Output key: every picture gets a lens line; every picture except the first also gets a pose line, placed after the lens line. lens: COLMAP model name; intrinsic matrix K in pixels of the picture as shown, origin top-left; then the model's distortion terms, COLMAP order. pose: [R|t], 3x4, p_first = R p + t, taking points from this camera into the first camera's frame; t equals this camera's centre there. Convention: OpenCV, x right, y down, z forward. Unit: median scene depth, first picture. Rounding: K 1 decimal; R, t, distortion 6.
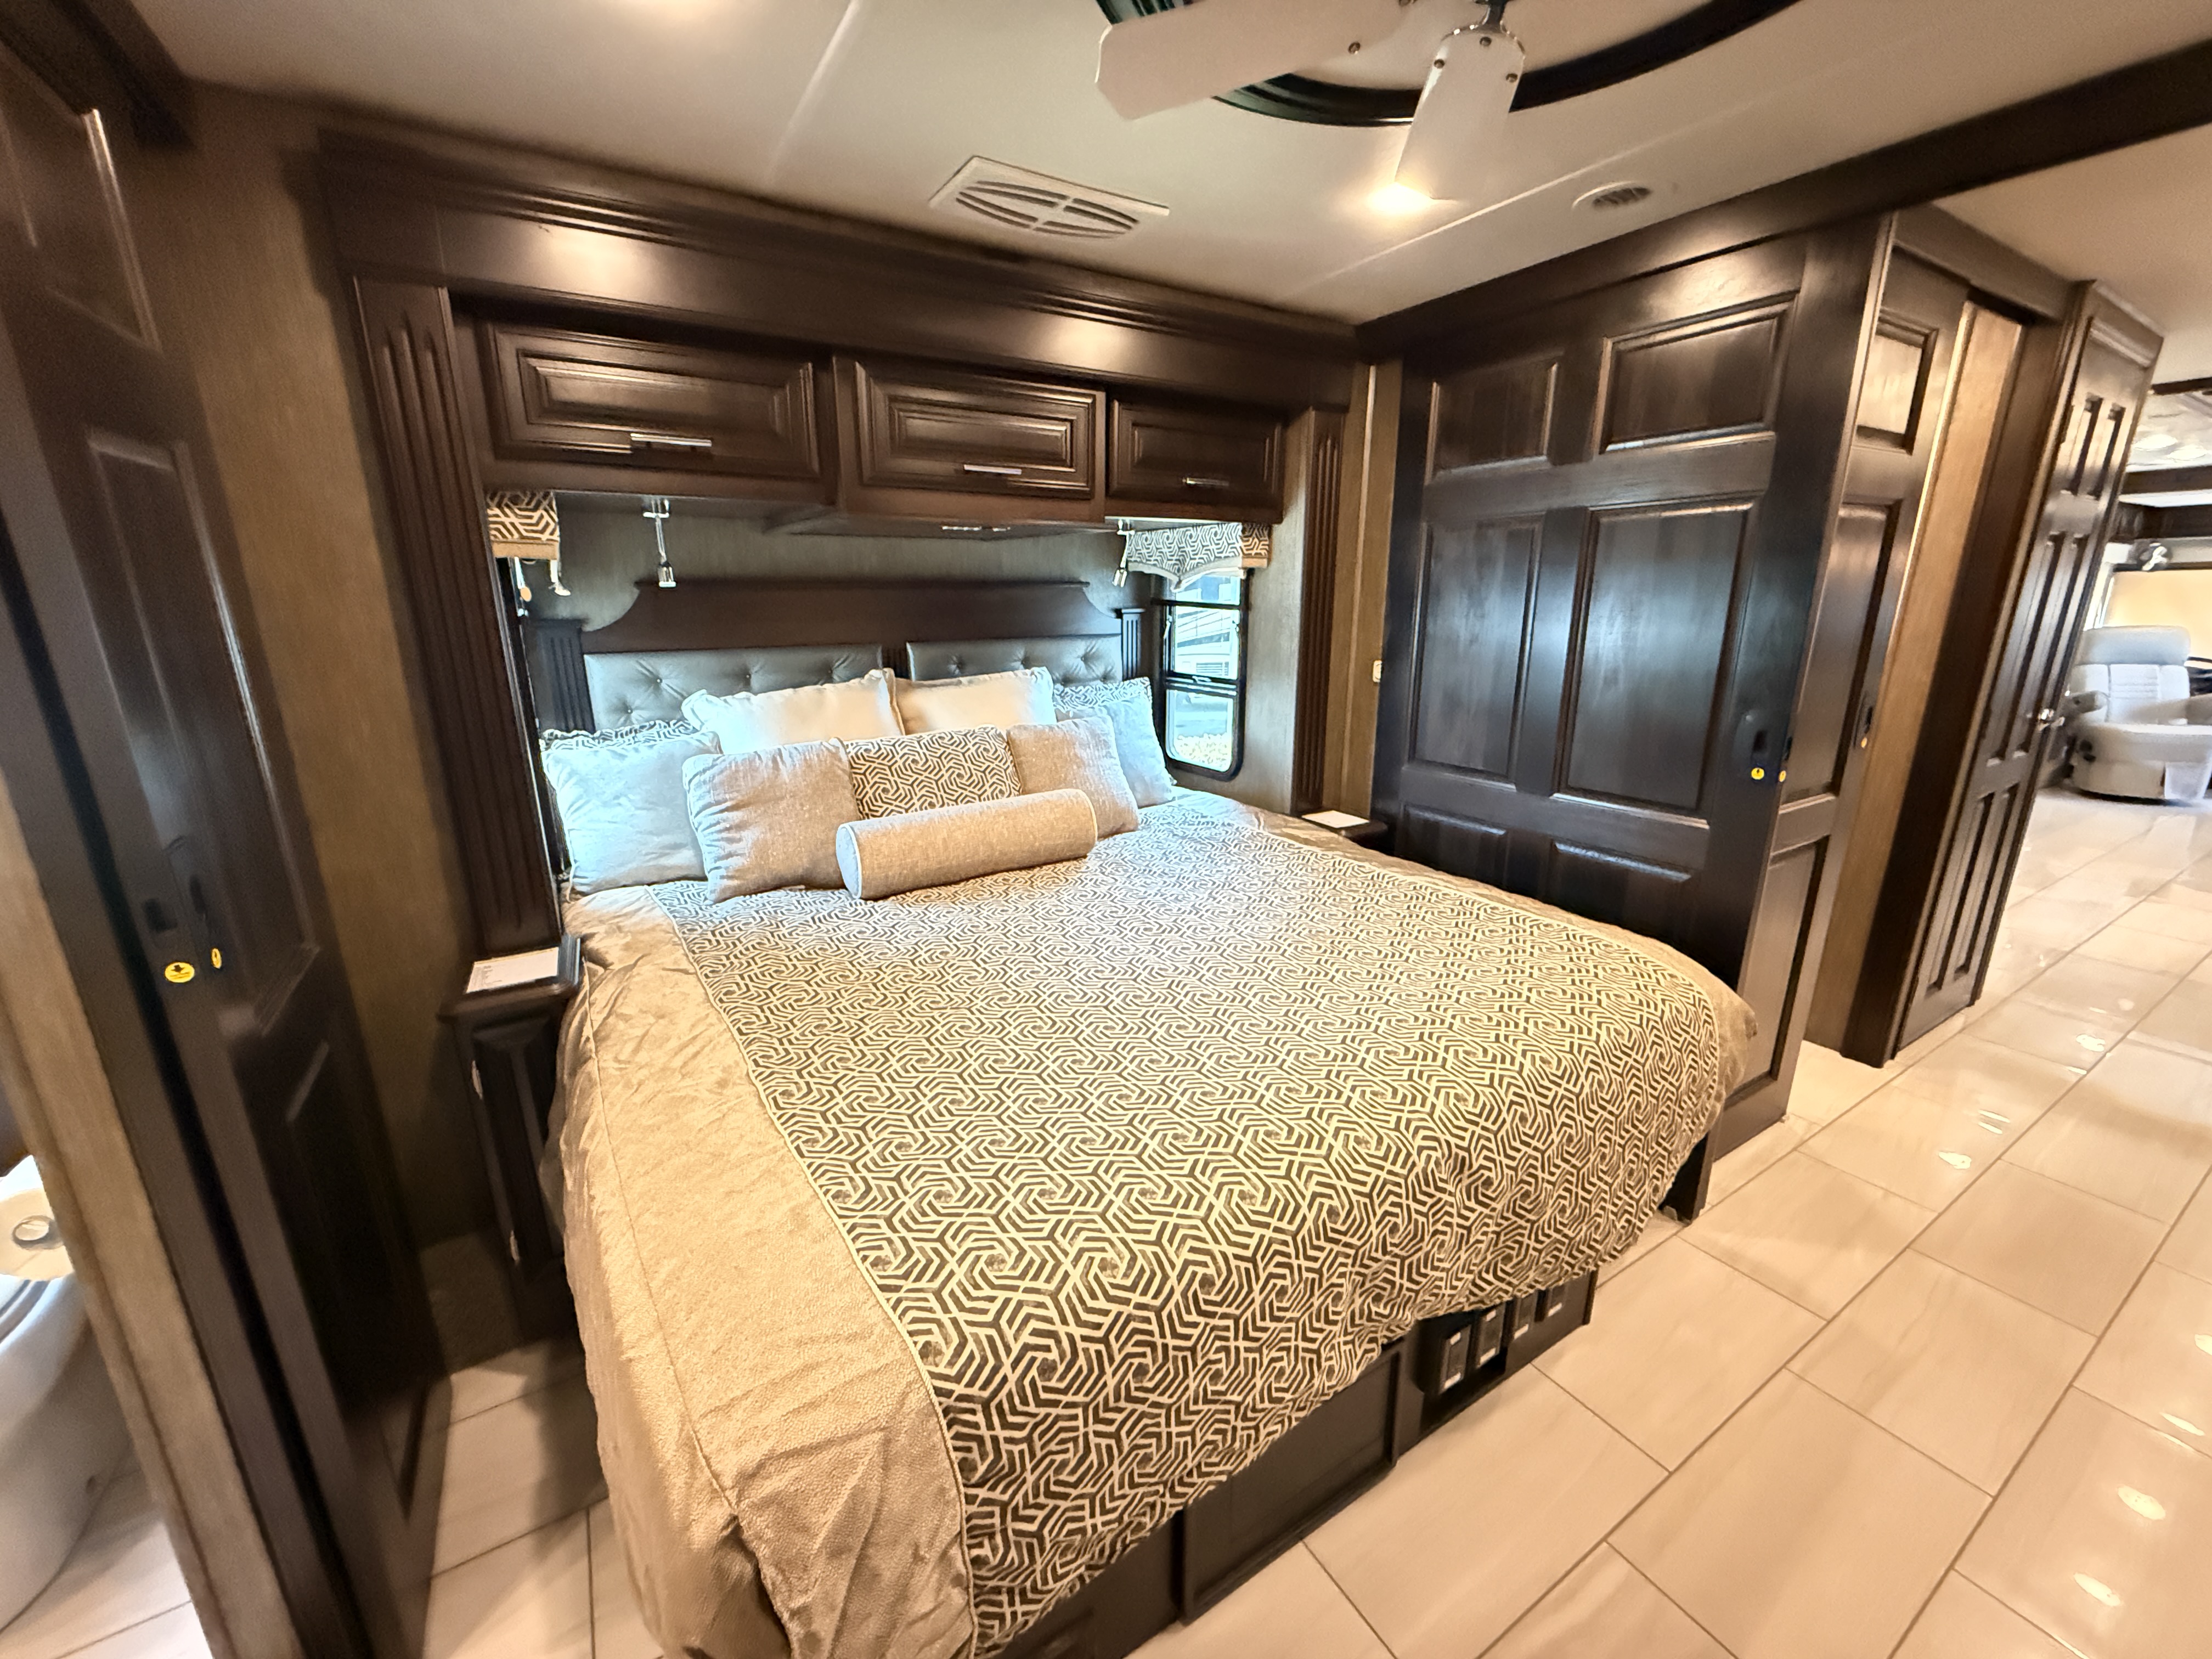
lens RADIAL K [[879.6, 0, 1106.6], [0, 879.6, 832.1], [0, 0, 1]] dist [0.000344, -0.000725]
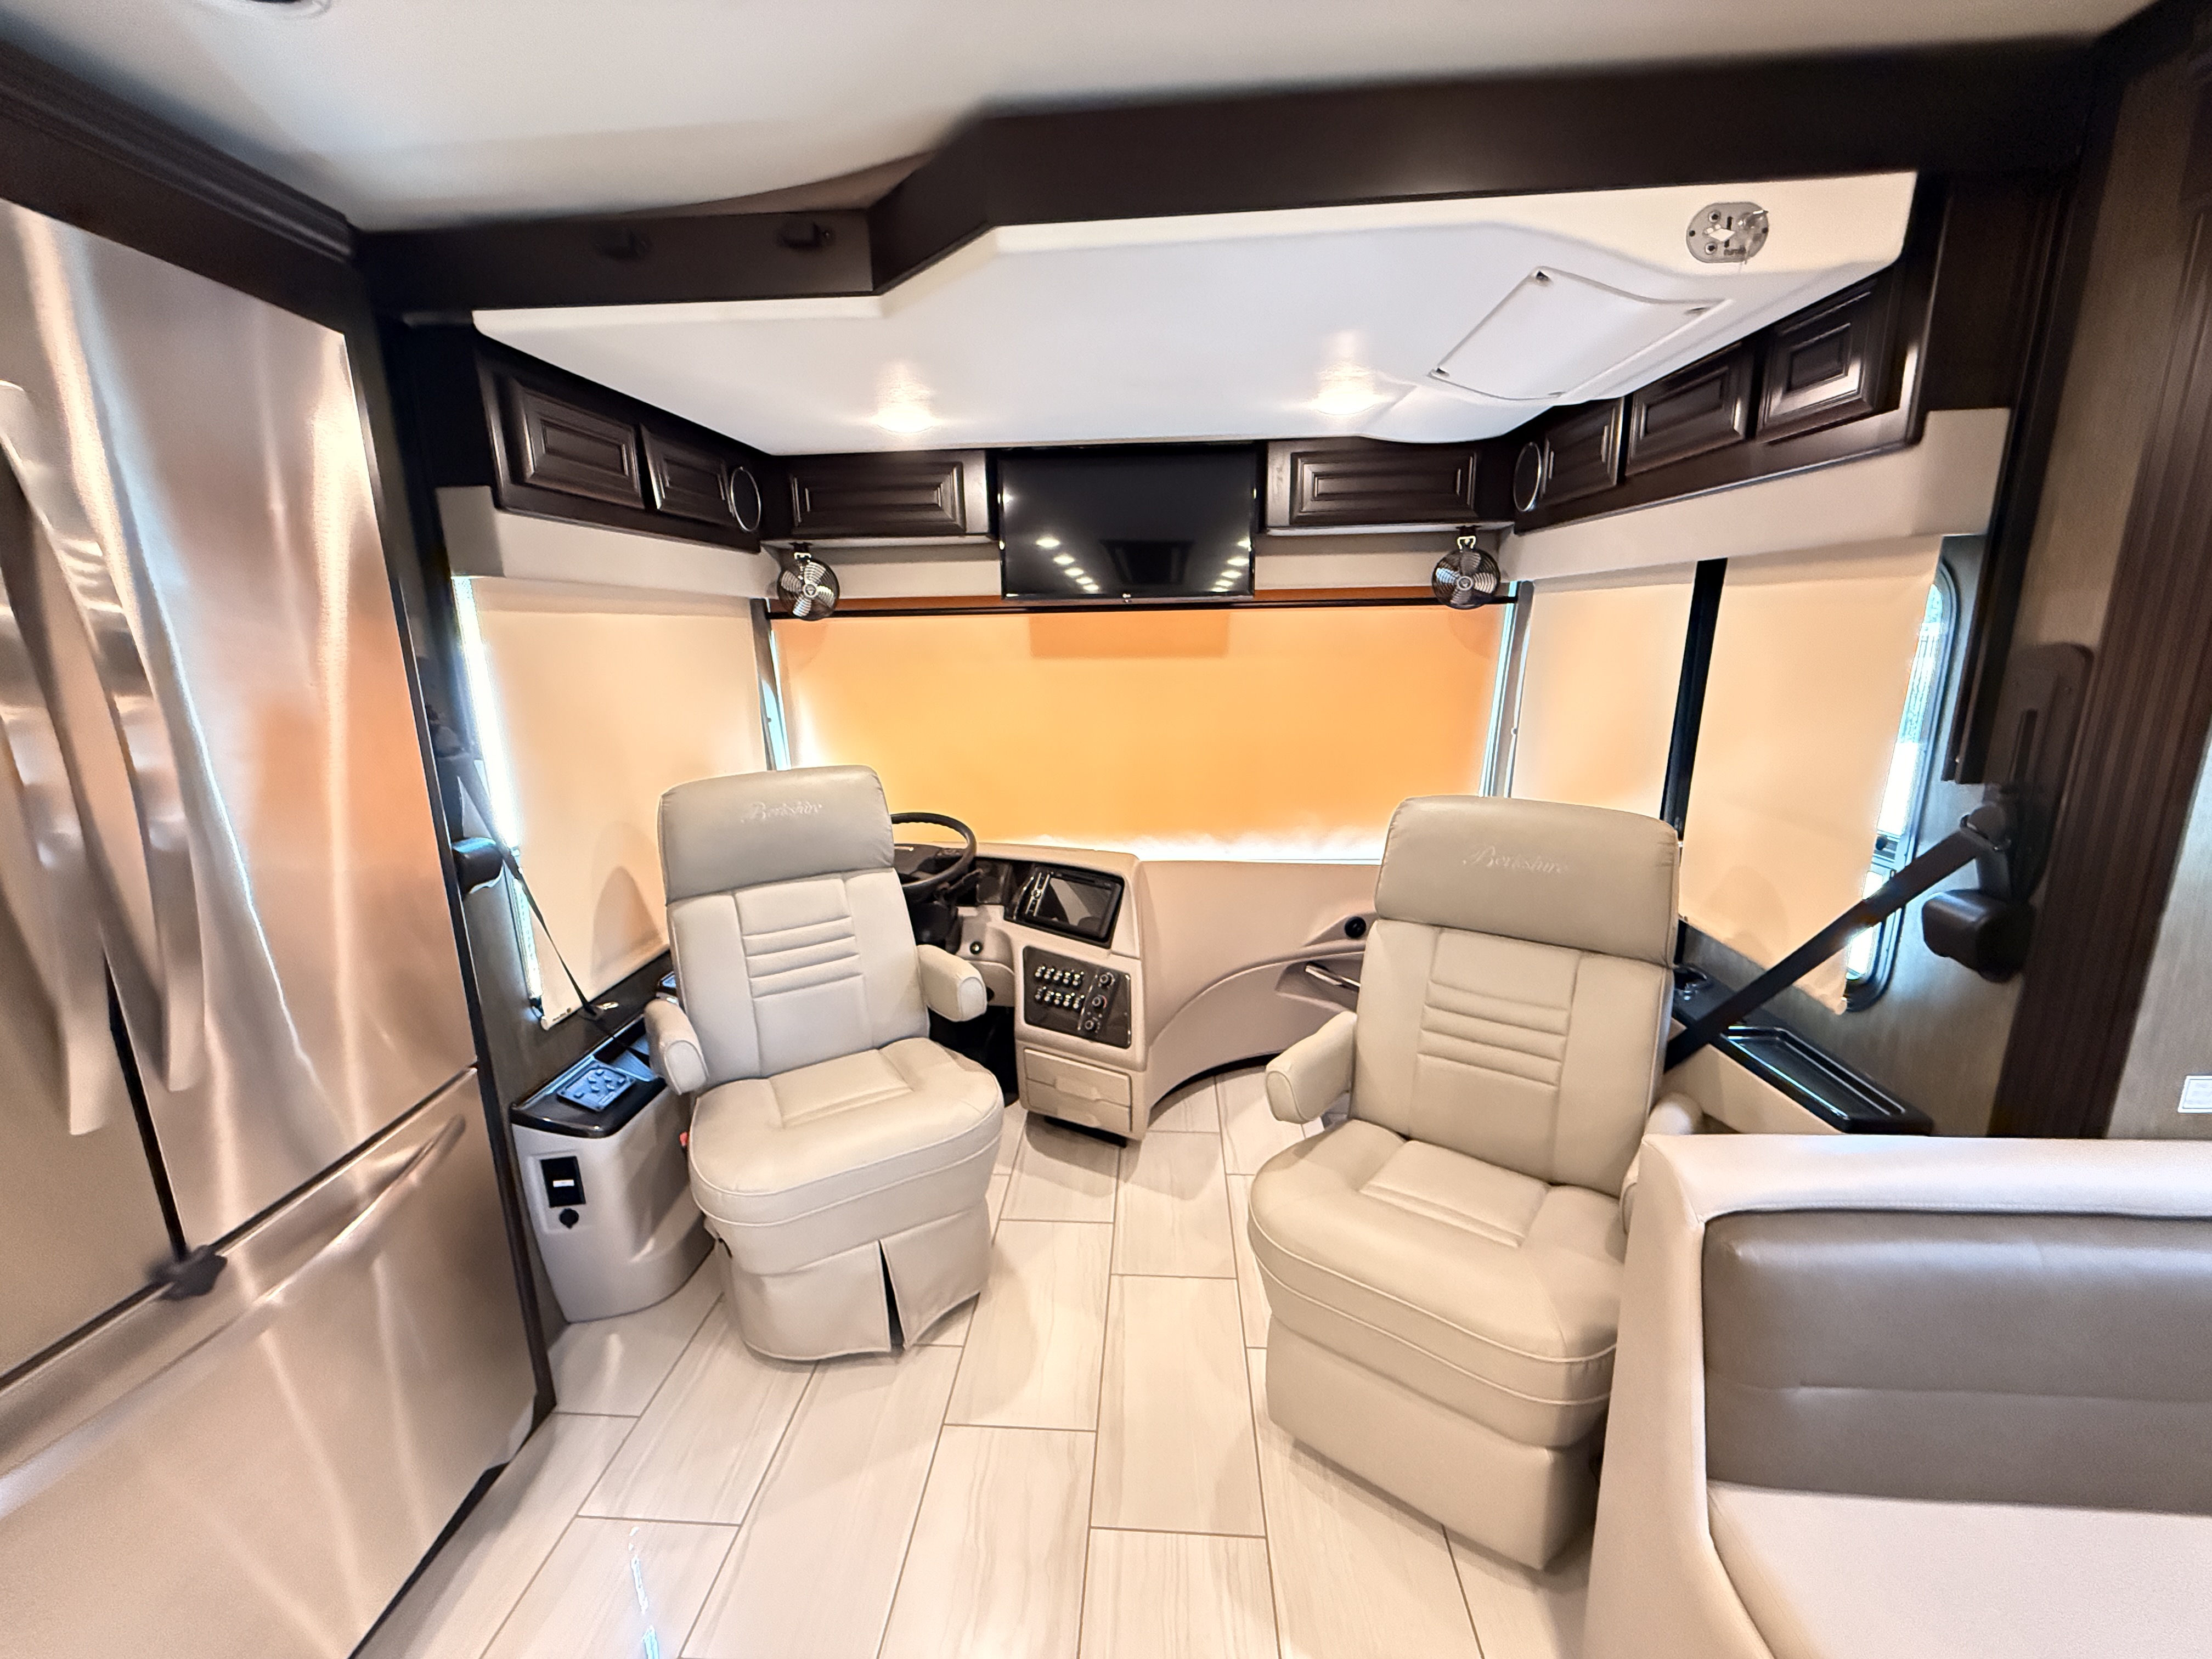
lens RADIAL K [[879.6, 0, 1108.4], [0, 879.6, 829.9], [0, 0, 1]] dist [0.000344, -0.000725]
pose [[0.577861, -0.185687, 0.794731, 3.385443], [0.223000, 0.972642, 0.065108, -0.721193], [-0.785078, 0.139601, 0.603460, 2.403153]]
